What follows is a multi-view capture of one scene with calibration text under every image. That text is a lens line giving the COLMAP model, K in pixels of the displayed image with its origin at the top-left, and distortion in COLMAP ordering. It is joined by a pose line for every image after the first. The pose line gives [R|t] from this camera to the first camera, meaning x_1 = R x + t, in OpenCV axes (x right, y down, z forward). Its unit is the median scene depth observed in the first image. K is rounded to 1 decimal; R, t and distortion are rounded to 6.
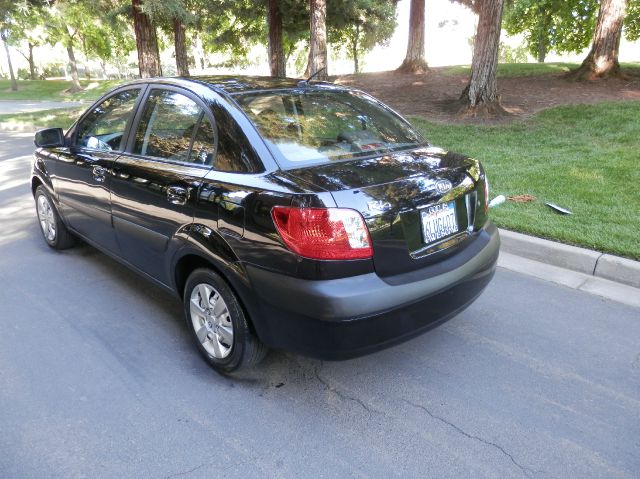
lens RADIAL K [[440.4, 0, 317.5], [0, 440.4, 236.5], [0, 0, 1]] dist [-0.002253, -0.004933]
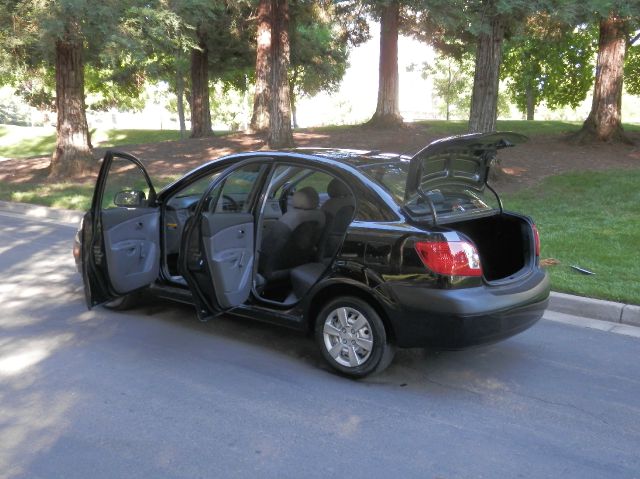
lens RADIAL K [[635.9, 0, 322.1], [0, 635.9, 240.3], [0, 0, 1]] dist [-0.007724, 0.006773]
pose [[0.990798, -0.001309, 0.135339, -0.150777], [0.024506, 0.985161, -0.169873, 0.060557], [-0.133108, 0.171626, 0.976128, -0.225260]]
